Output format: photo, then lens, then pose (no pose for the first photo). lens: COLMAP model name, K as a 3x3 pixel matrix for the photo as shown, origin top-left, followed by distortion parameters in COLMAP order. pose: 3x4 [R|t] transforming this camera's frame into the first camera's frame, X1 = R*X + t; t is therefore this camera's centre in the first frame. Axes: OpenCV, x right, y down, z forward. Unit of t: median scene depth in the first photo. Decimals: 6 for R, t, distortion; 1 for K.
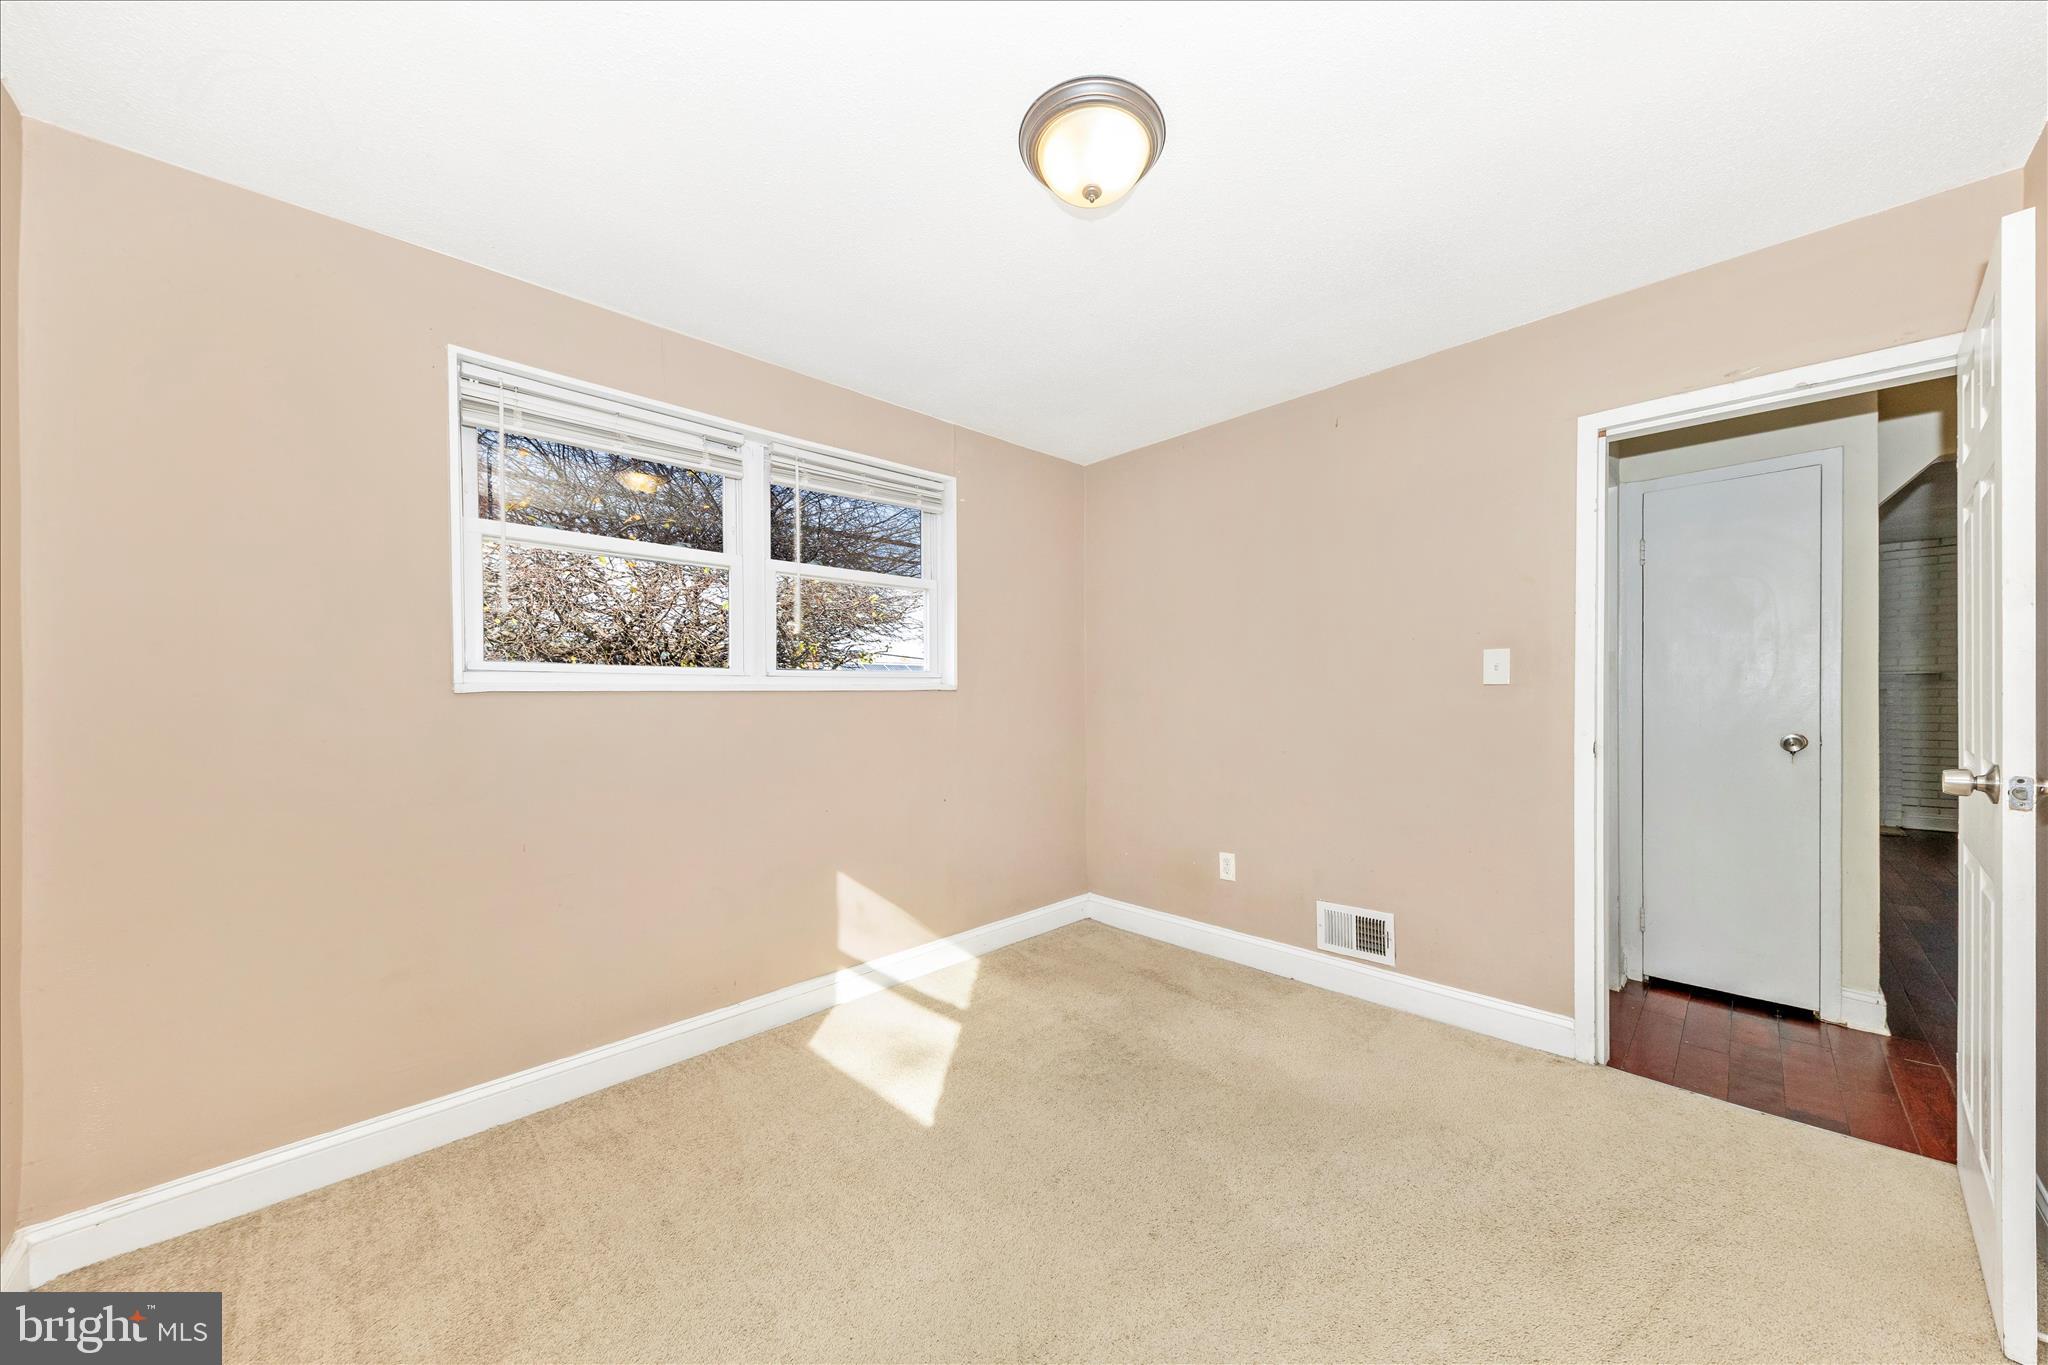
lens RADIAL K [[723.7, 0, 1024.0], [0, 723.7, 682.5], [0, 0, 1]] dist [0.000223, -0.000210]
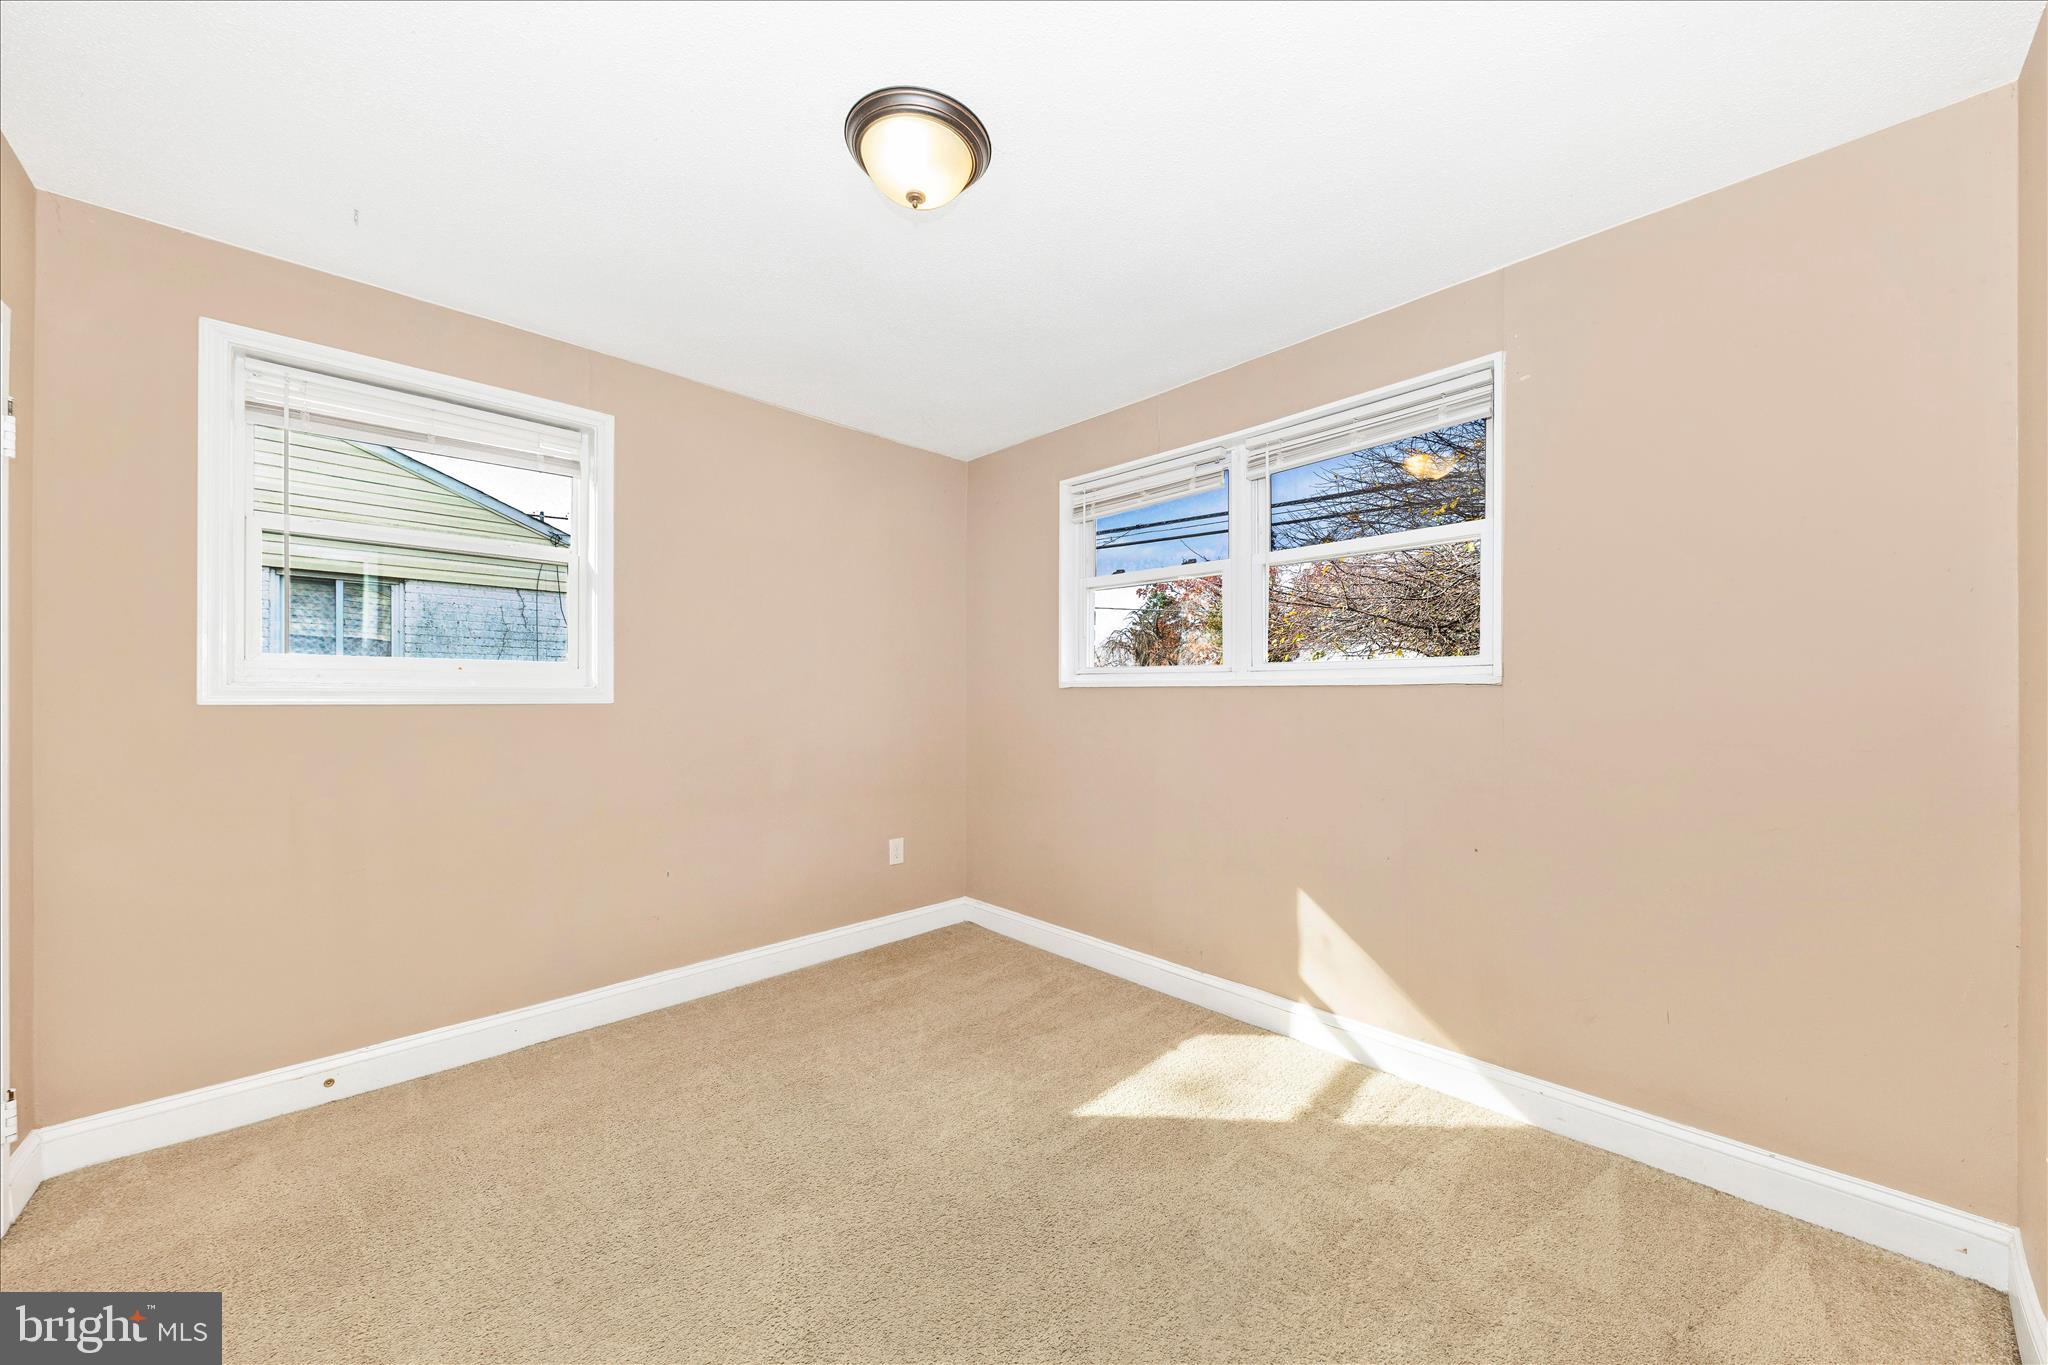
lens RADIAL K [[723.7, 0, 1024.0], [0, 723.7, 682.5], [0, 0, 1]] dist [0.000223, -0.000210]
pose [[-0.026217, -0.012759, -0.999575, 0.681619], [0.010994, 0.999854, -0.013051, 0.016502], [0.999596, -0.011331, -0.026073, 0.734840]]
